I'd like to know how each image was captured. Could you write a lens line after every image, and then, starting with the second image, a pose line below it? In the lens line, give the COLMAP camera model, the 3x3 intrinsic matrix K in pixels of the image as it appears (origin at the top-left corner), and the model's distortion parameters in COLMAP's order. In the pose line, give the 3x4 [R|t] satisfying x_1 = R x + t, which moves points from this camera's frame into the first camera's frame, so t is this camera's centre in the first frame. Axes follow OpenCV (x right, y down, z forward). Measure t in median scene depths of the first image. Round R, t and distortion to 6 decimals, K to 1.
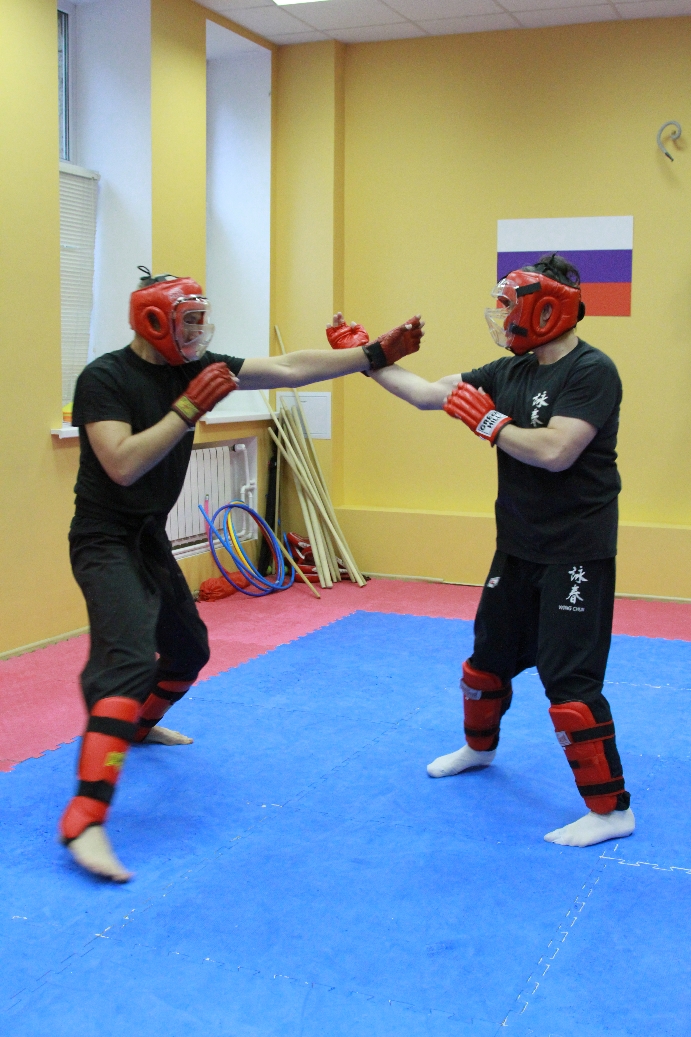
lens RADIAL K [[1266.0, 0, 345.5], [0, 1266.0, 518.5], [0, 0, 1]] dist [-0.071415, 0.019658]
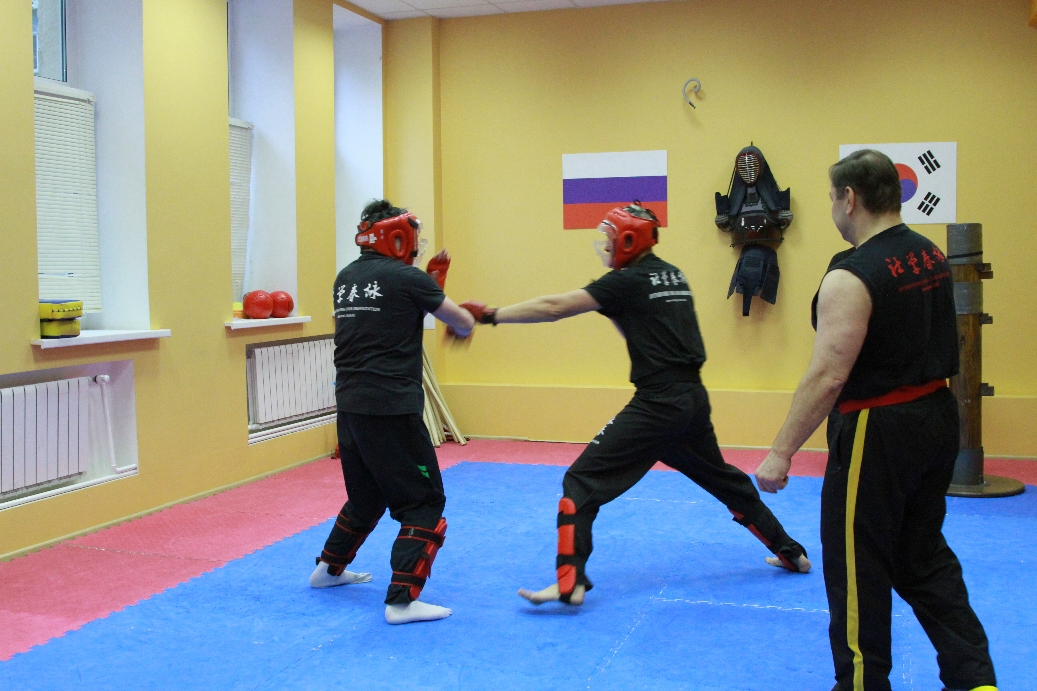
lens RADIAL K [[1157.9, 0, 512.0], [0, 1157.9, 351.5], [0, 0, 1]] dist [-0.128877, 0.096982]
pose [[0.996935, -0.024953, 0.074153, -0.022080], [0.028913, 0.998186, -0.052809, 0.023180], [-0.072701, 0.054791, 0.995848, -0.150912]]
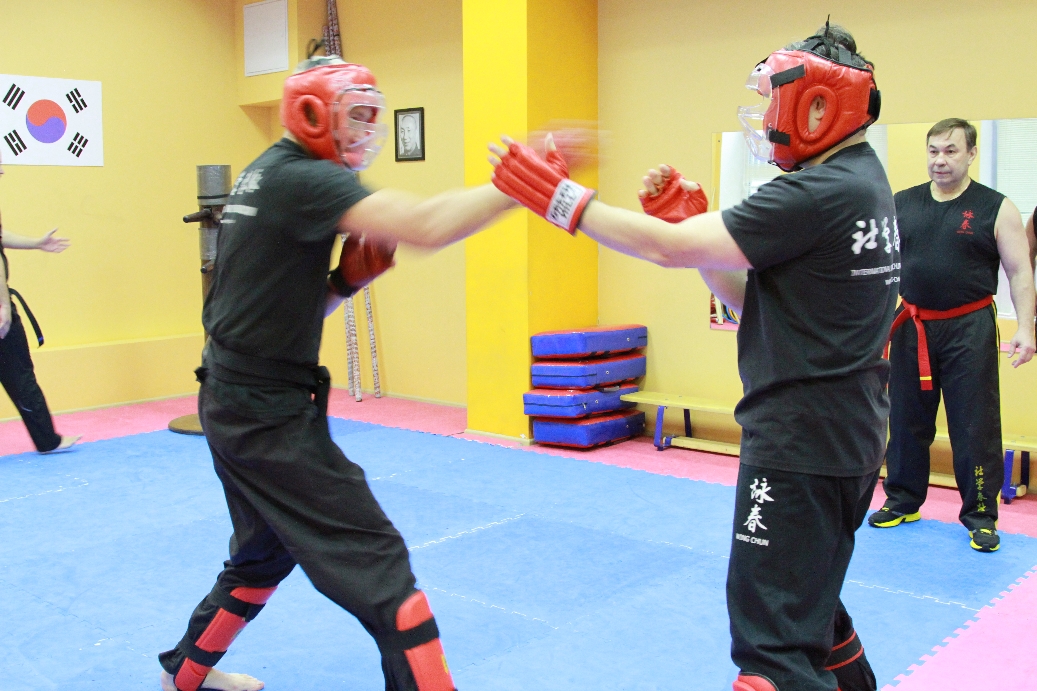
lens RADIAL K [[1157.9, 0, 512.0], [0, 1157.9, 351.5], [0, 0, 1]] dist [-0.128877, 0.096982]
pose [[0.319343, -0.124891, 0.939373, -0.395170], [0.131049, 0.987573, 0.086749, -0.015548], [-0.938534, 0.095401, 0.331742, 0.194977]]
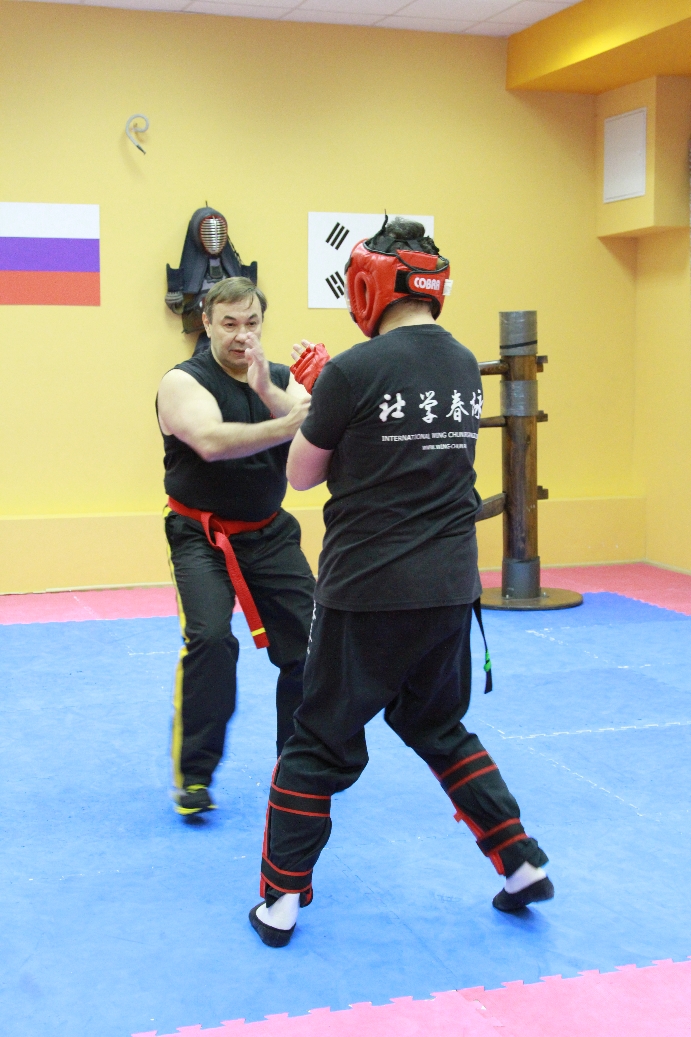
lens RADIAL K [[1553.9, 0, 336.0], [0, 1553.9, 515.6], [0, 0, 1]] dist [-0.008544, 0.001023]
pose [[0.752371, -0.076820, 0.654245, -0.433480], [0.091820, 0.995711, 0.011323, 0.006647], [-0.652309, 0.051554, 0.756198, -0.036607]]
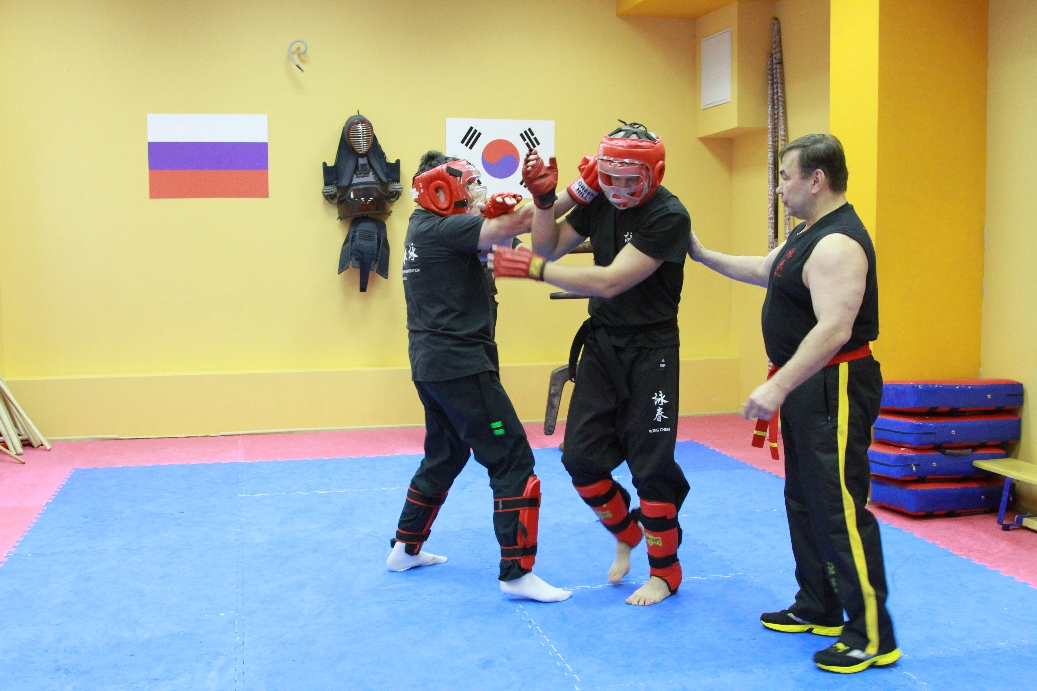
lens RADIAL K [[1161.2, 0, 501.2], [0, 1161.2, 337.5], [0, 0, 1]] dist [-0.118869, 0.036801]
pose [[0.806807, -0.060292, 0.587731, -0.239353], [0.086610, 0.996102, -0.016709, 0.008571], [-0.584433, 0.064384, 0.808884, -0.005889]]
